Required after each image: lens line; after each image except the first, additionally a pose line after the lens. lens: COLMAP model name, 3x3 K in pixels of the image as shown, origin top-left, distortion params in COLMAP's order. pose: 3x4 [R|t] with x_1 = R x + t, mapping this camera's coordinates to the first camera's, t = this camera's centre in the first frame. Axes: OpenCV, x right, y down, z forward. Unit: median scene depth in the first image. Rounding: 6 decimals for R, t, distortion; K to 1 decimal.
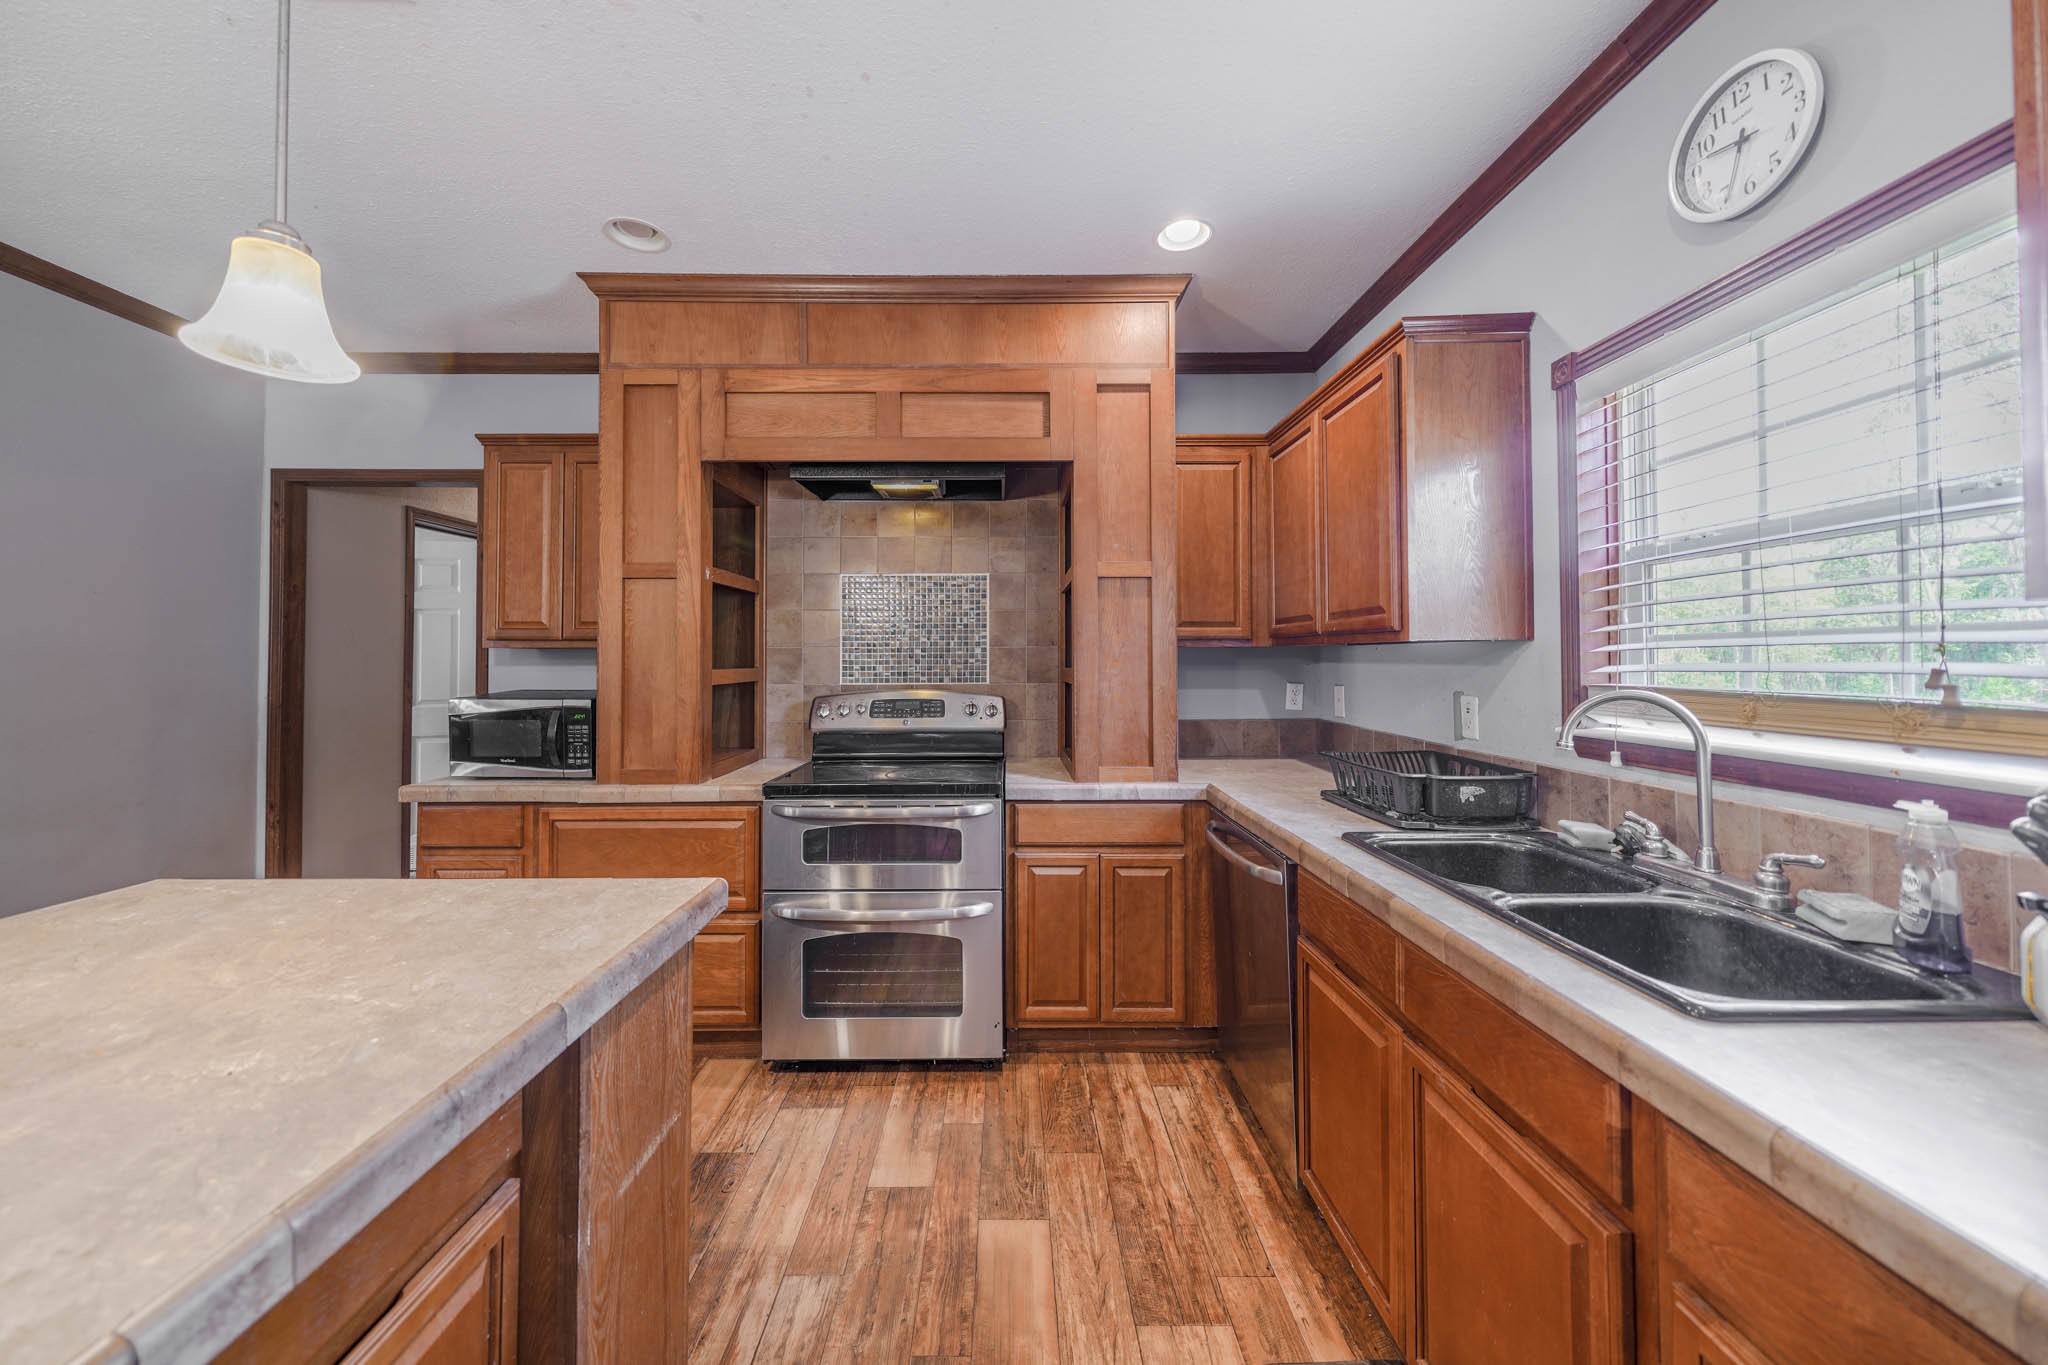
lens RADIAL K [[713.3, 0, 1017.9], [0, 713.3, 649.8], [0, 0, 1]] dist [-0.000084, -0.000060]
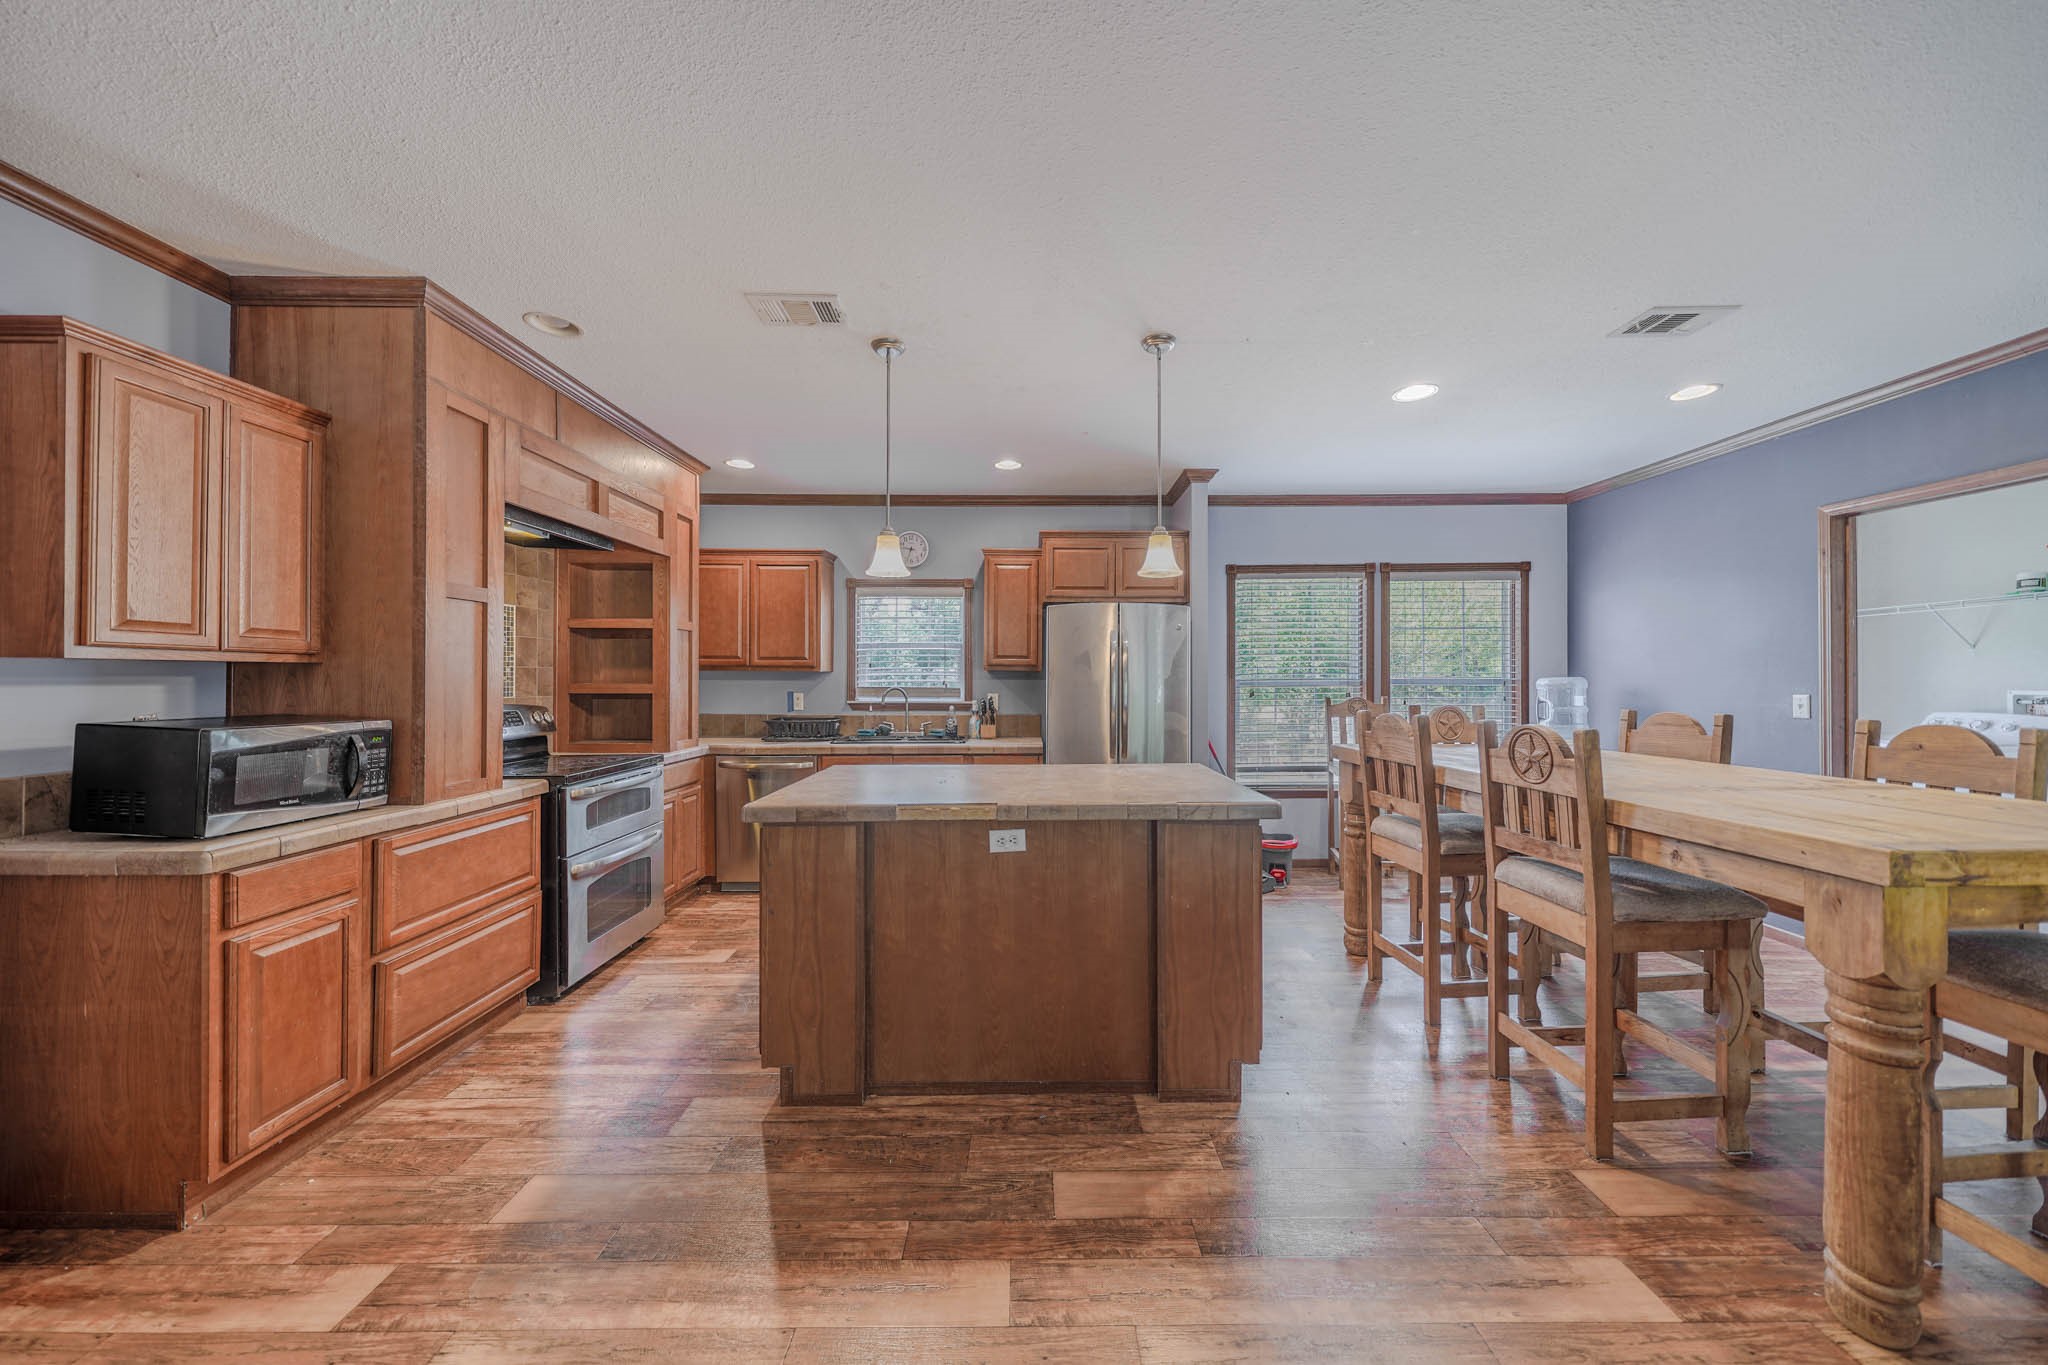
lens RADIAL K [[698.2, 0, 1031.7], [0, 698.2, 676.2], [0, 0, 1]] dist [0.000120, 0.000000]
pose [[0.001464, 0.004402, 0.999989, -1.575531], [-0.021322, 0.999763, -0.004369, -0.002200], [-0.999772, -0.021316, 0.001557, 0.163643]]
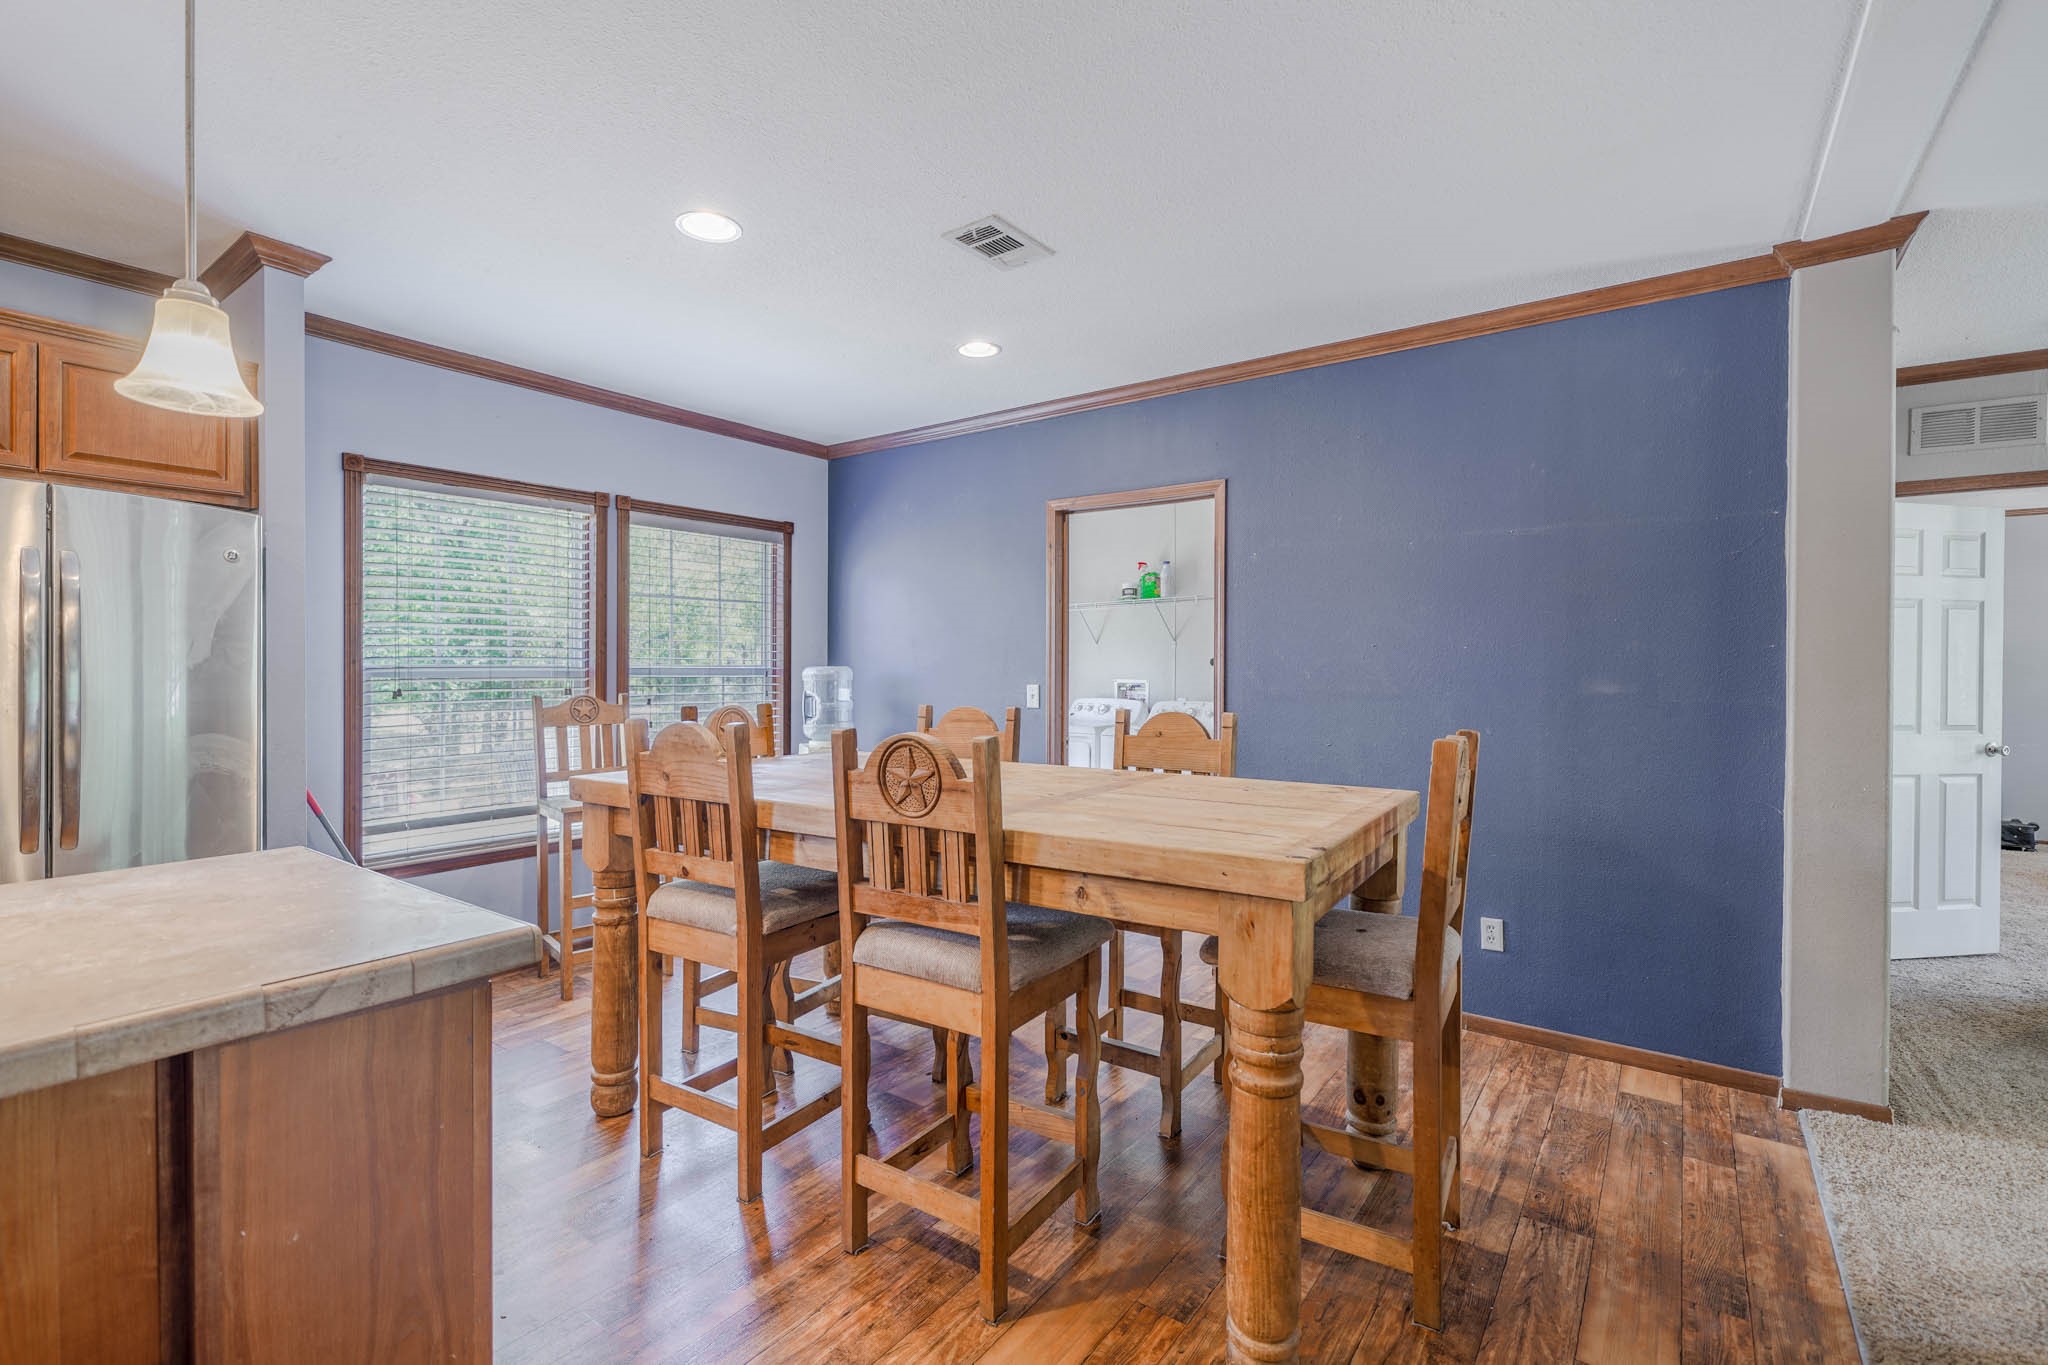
lens RADIAL K [[911.0, 0, 1029.0], [0, 911.0, 677.2], [0, 0, 1]] dist [-0.001748, -0.000010]
pose [[-0.808054, -0.007762, 0.589058, -1.232692], [-0.016866, 0.999808, -0.009962, -0.000859], [-0.588867, -0.017985, -0.808030, 0.114944]]
